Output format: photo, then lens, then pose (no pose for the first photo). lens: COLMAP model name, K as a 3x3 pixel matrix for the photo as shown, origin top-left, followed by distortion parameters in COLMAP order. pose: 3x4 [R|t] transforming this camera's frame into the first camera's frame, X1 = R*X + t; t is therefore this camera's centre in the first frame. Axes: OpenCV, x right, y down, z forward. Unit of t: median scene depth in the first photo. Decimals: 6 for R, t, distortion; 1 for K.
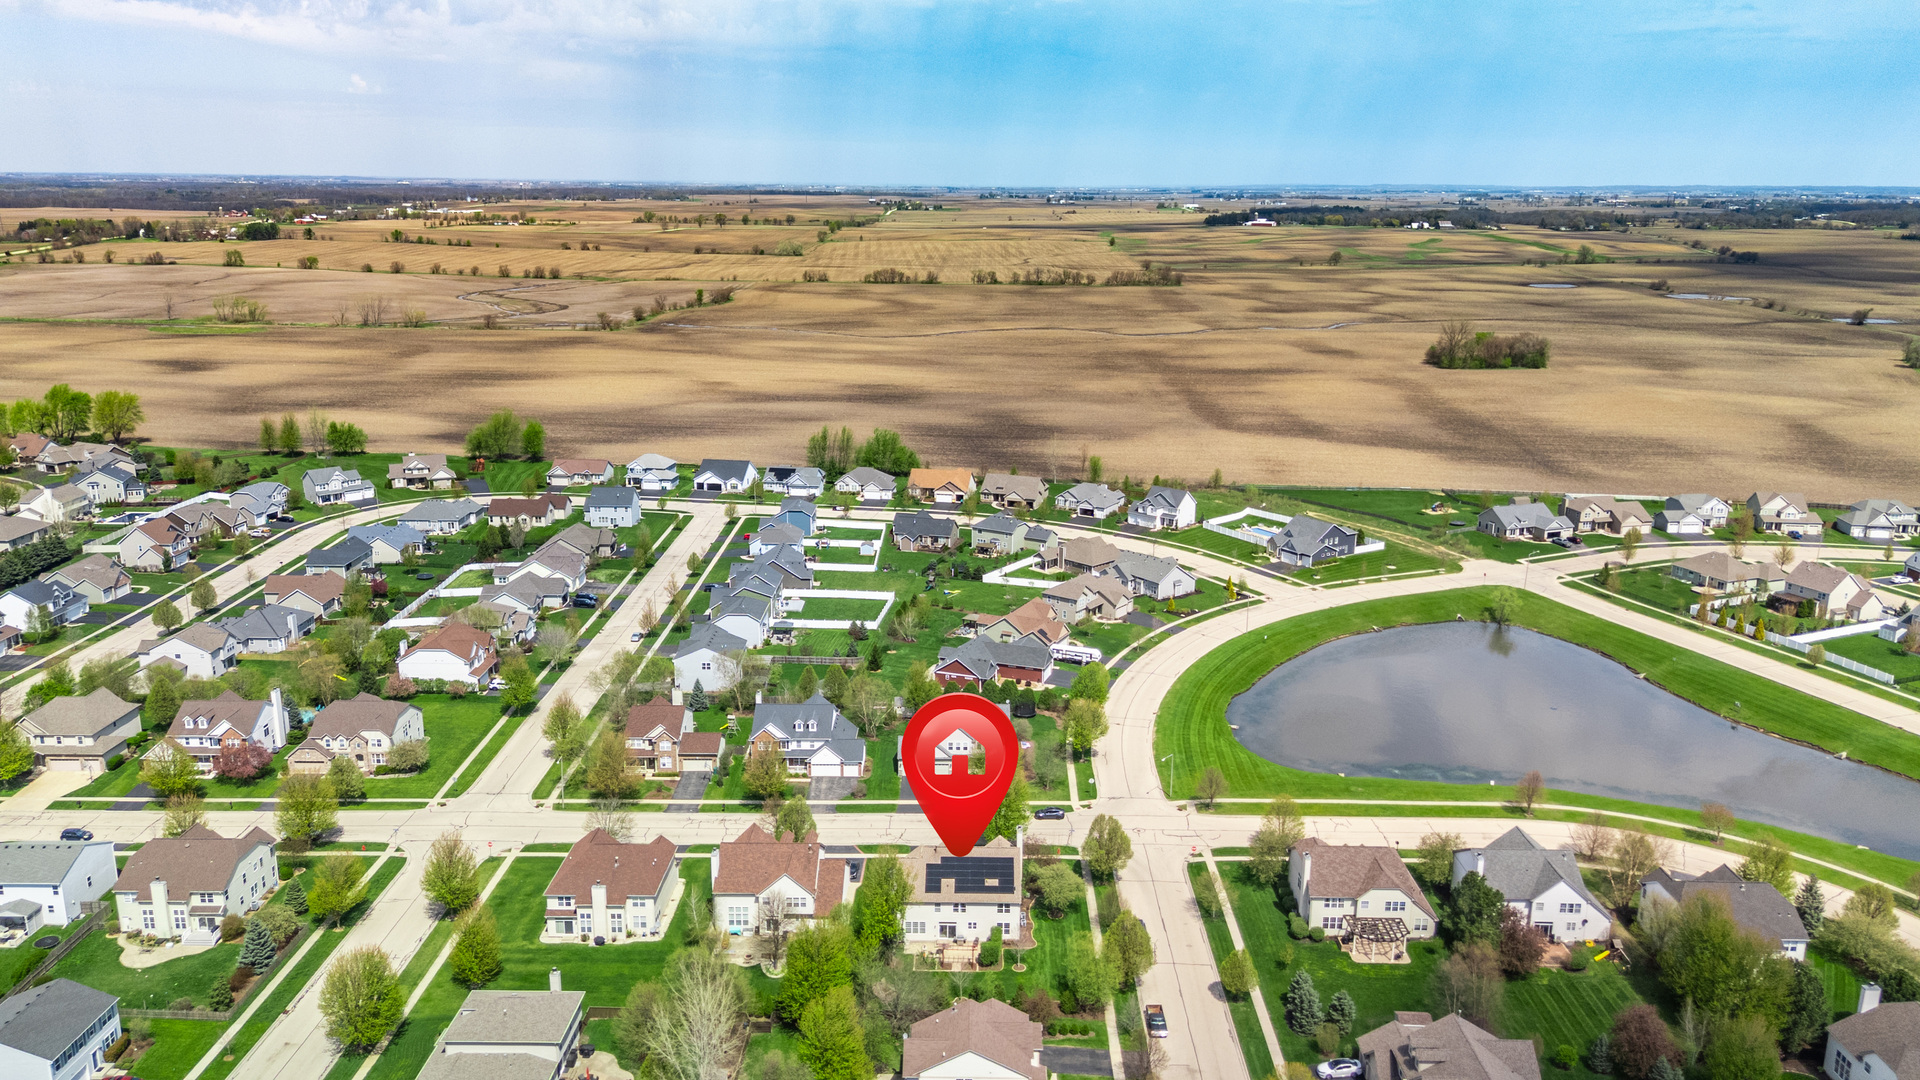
lens RADIAL K [[1425.0, 0, 960.0], [0, 1425.0, 540.0], [0, 0, 1]] dist [0.033488, -0.000610]
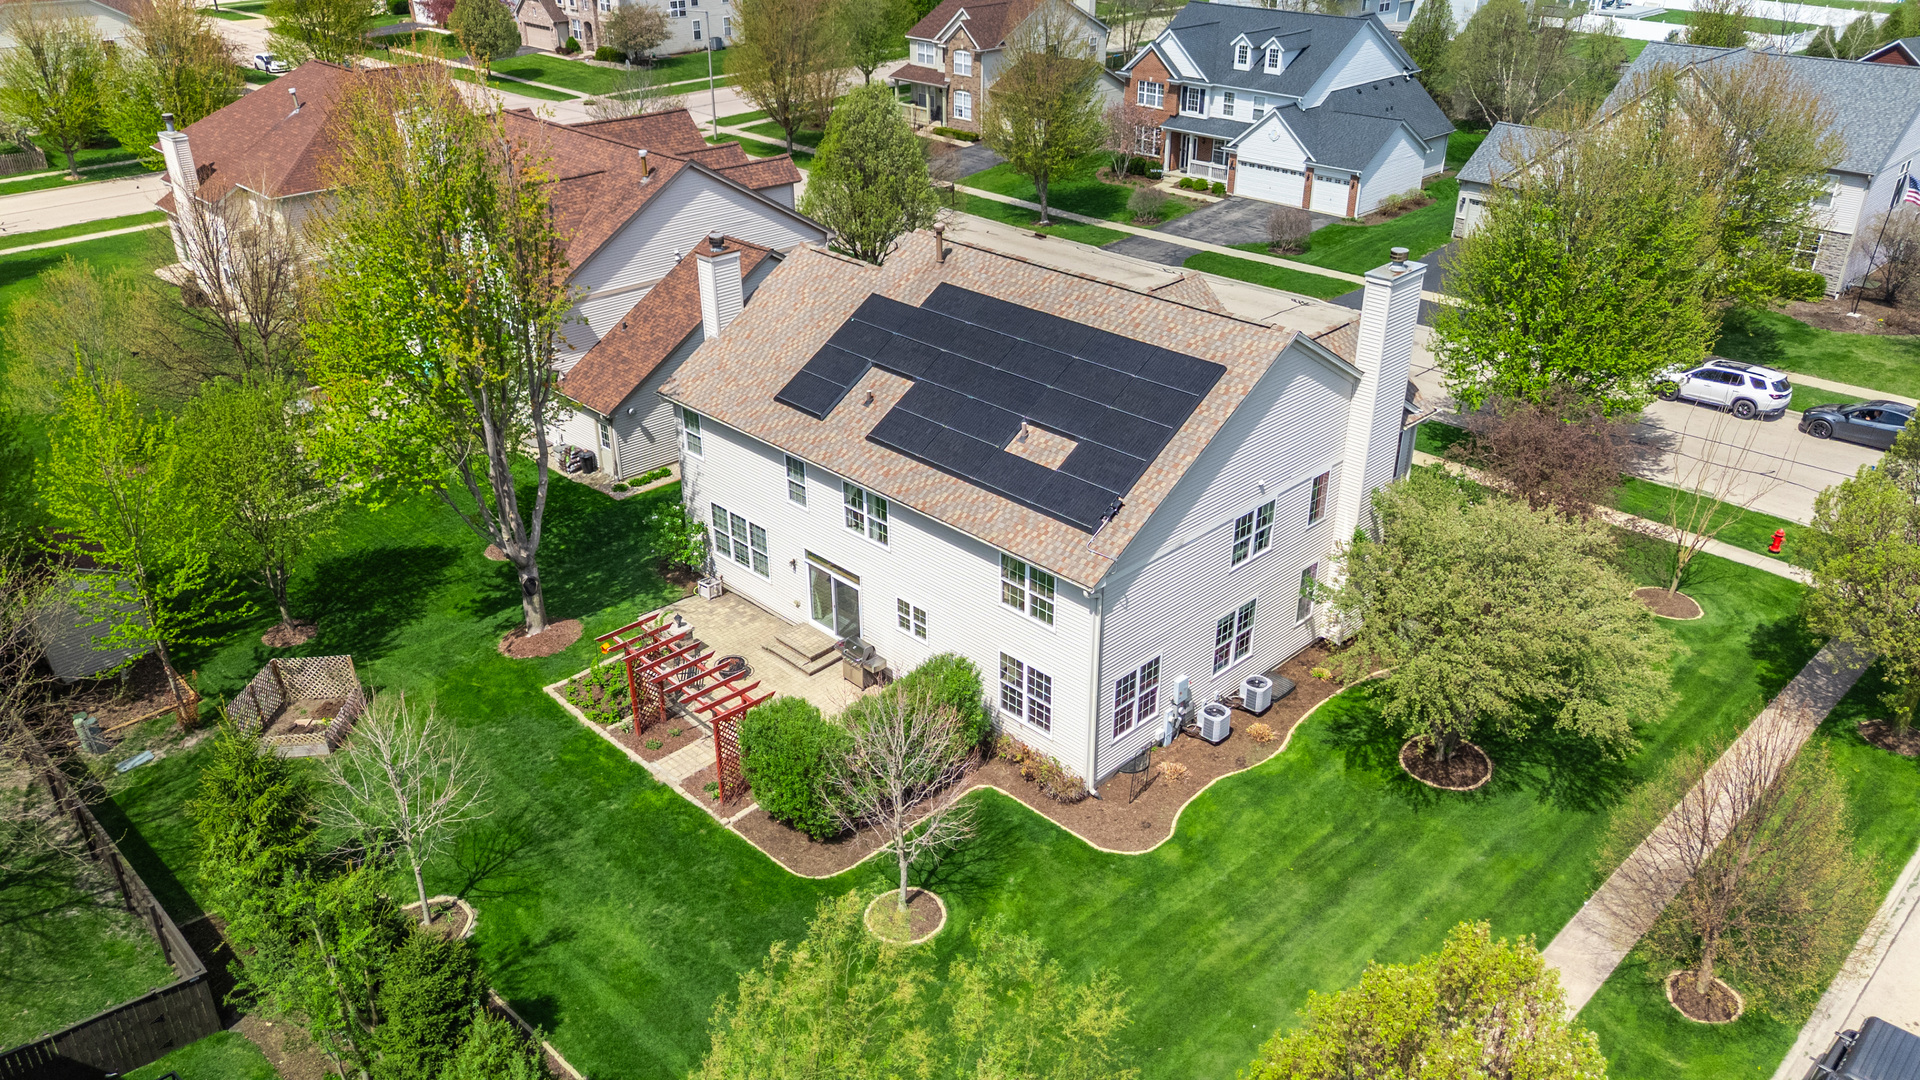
lens RADIAL K [[1425.0, 0, 960.0], [0, 1425.0, 540.0], [0, 0, 1]] dist [0.033488, -0.000610]
pose [[0.713554, 0.319244, -0.623637, 0.125914], [-0.173470, 0.942937, 0.284215, 0.185220], [0.678785, -0.094620, 0.728216, 0.792871]]
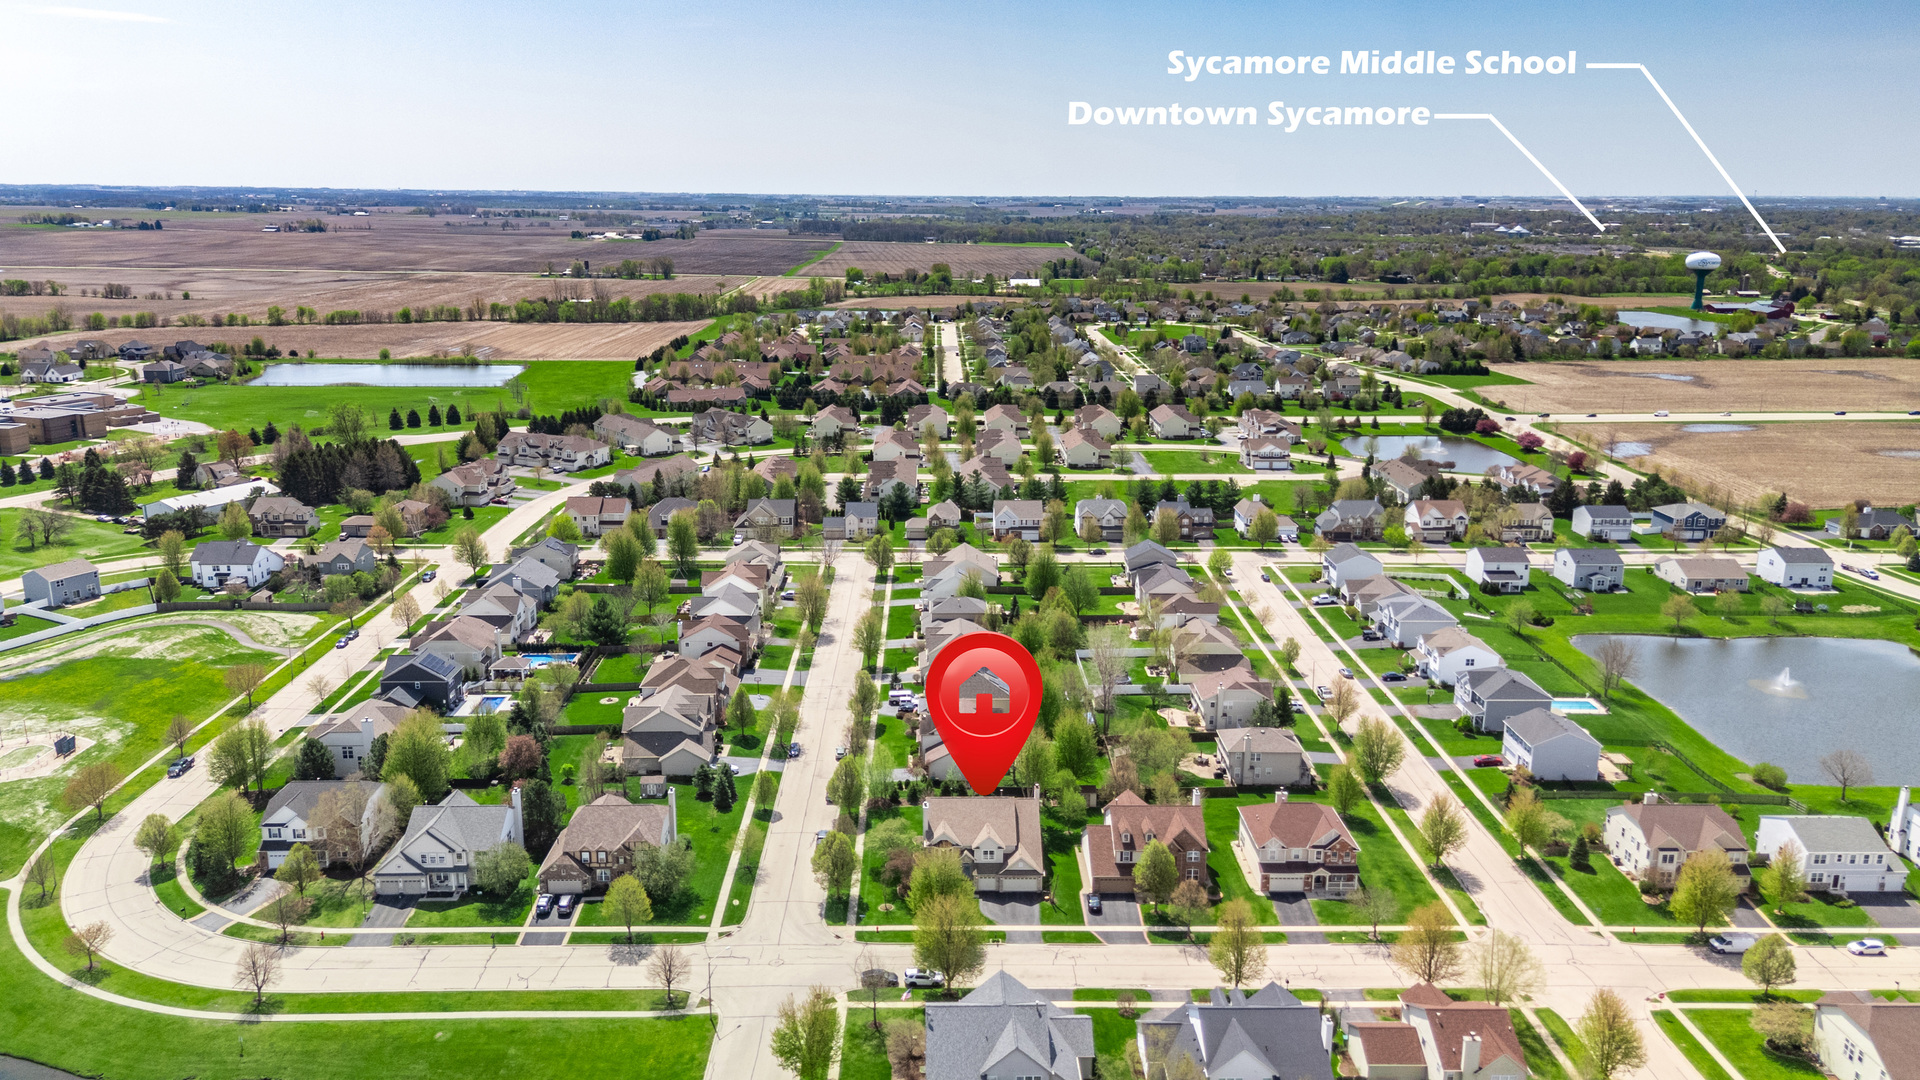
lens RADIAL K [[1425.0, 0, 960.0], [0, 1425.0, 540.0], [0, 0, 1]] dist [0.033488, -0.000610]
pose [[-0.999534, -0.006455, -0.029847, 0.048008], [-0.019978, 0.877452, 0.479247, -0.461284], [0.023096, 0.479620, -0.877172, 1.771675]]
